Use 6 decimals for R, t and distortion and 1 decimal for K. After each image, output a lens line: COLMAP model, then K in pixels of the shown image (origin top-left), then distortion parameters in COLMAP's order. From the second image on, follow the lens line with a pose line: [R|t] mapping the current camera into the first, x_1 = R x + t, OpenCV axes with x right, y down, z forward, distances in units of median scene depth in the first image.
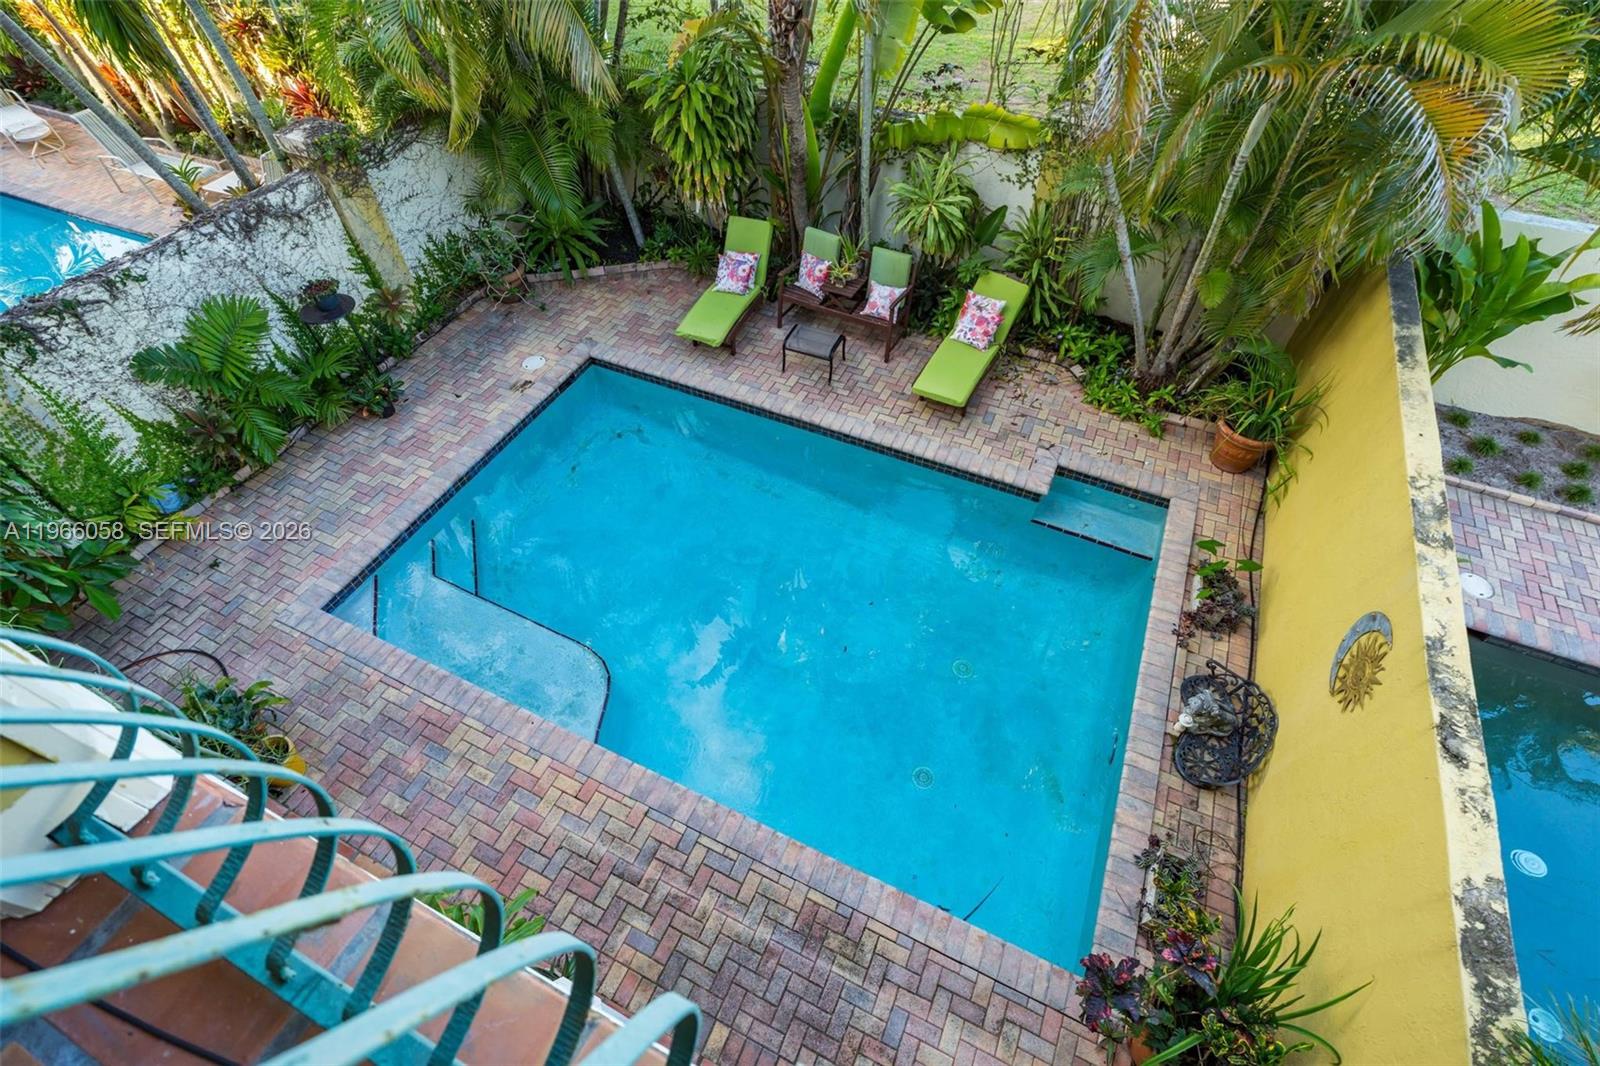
lens RADIAL K [[718.4, 0, 806.2], [0, 718.4, 530.7], [0, 0, 1]] dist [-0.009228, 0.003142]
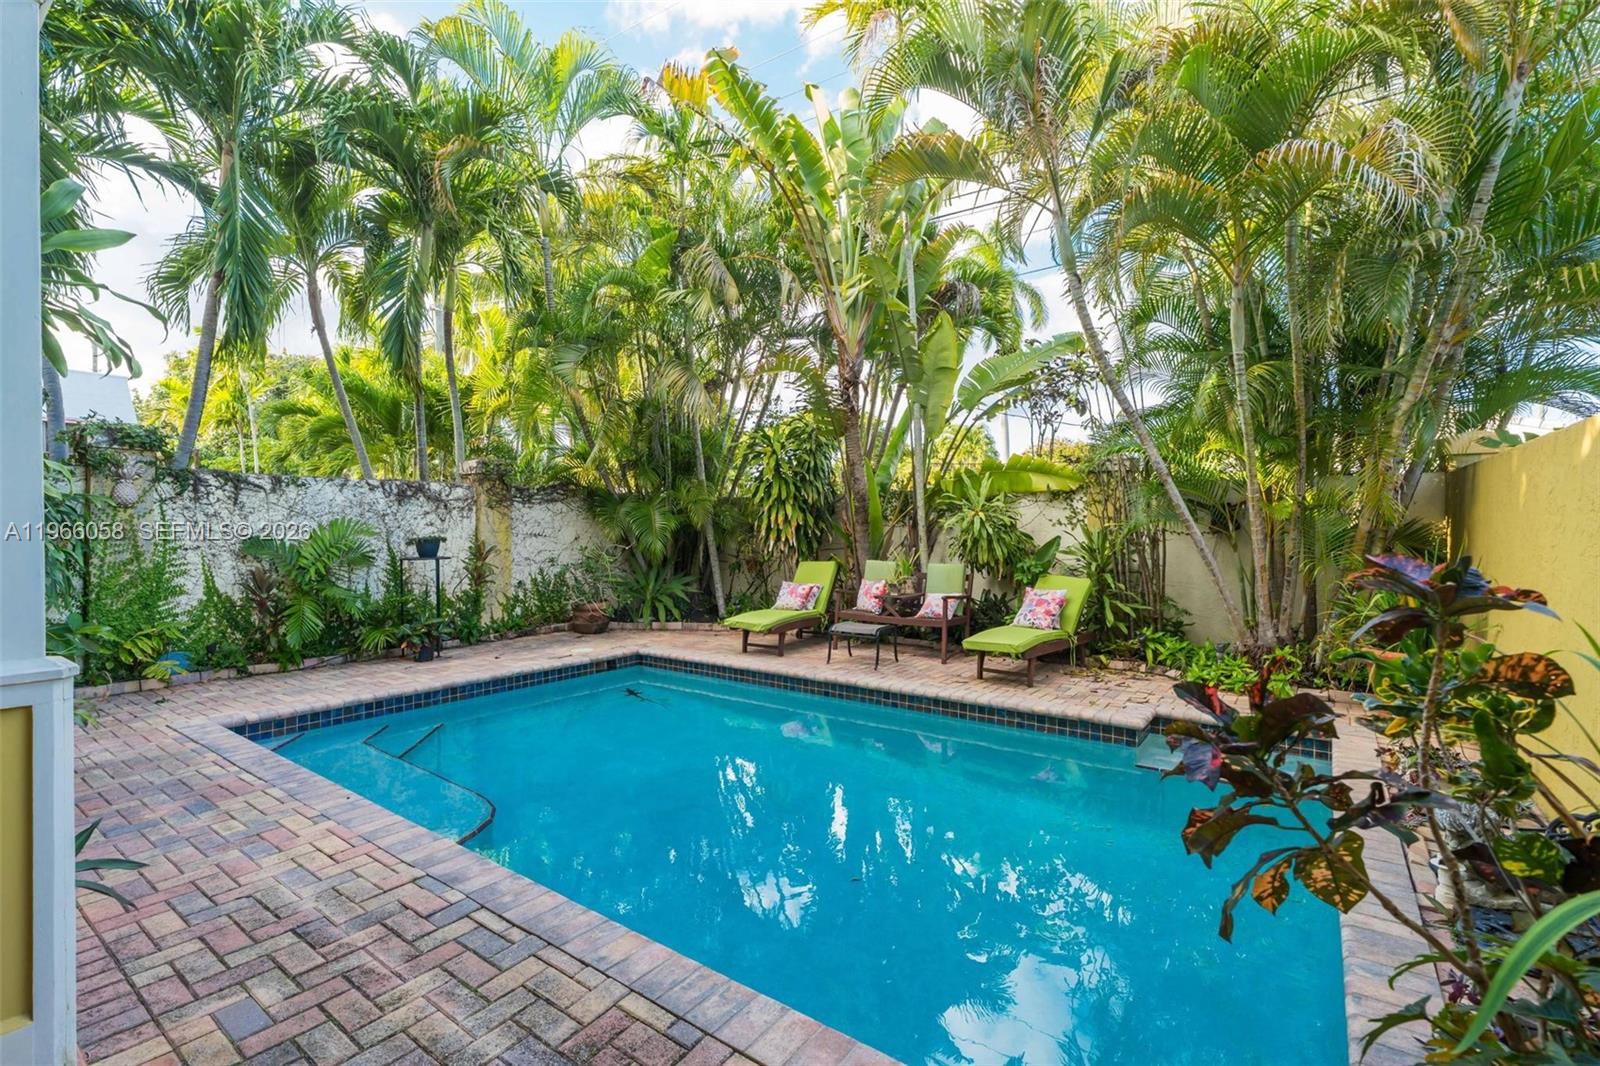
lens RADIAL K [[718.4, 0, 801.7], [0, 718.4, 529.2], [0, 0, 1]] dist [-0.009228, 0.003142]
pose [[0.980482, -0.001472, -0.196605, 0.129980], [-0.149225, 0.645516, -0.749026, 0.405730], [0.128014, 0.763745, 0.632697, 0.317700]]
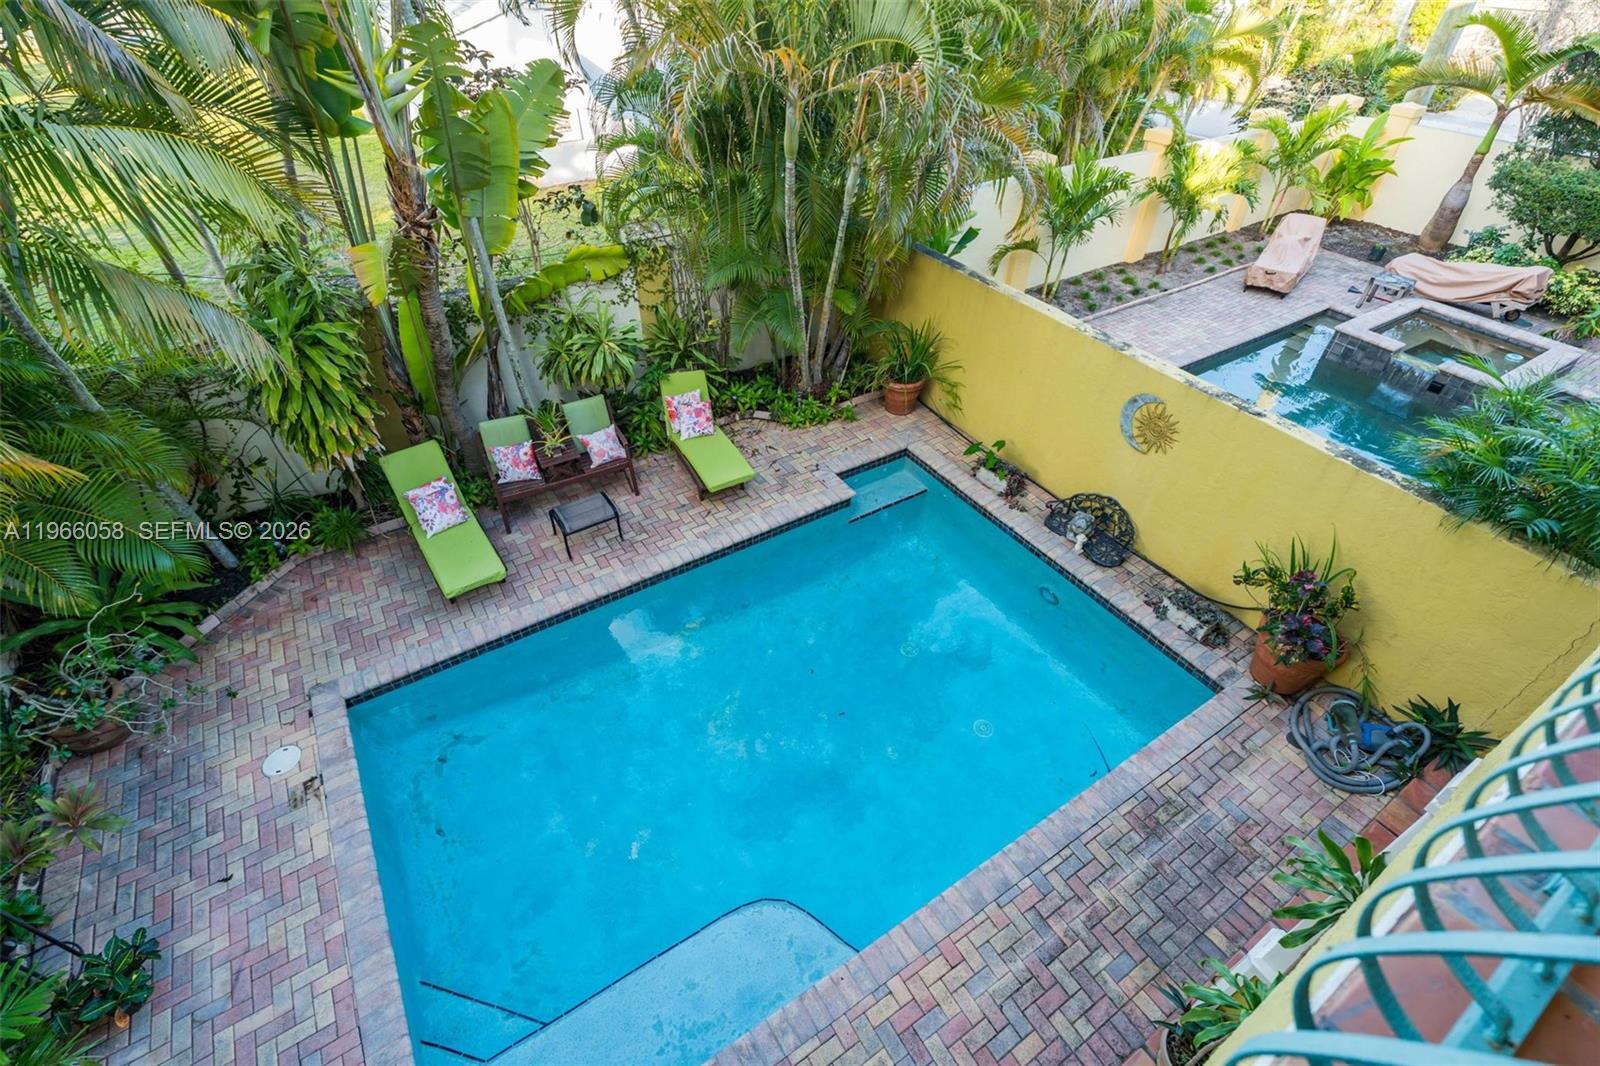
lens RADIAL K [[718.4, 0, 802.4], [0, 718.4, 529.1], [0, 0, 1]] dist [-0.009228, 0.003142]
pose [[0.543397, -0.542285, 0.640817, -0.484614], [0.635978, 0.764197, 0.107400, -0.182841], [-0.547952, 0.349184, 0.760144, 0.158638]]
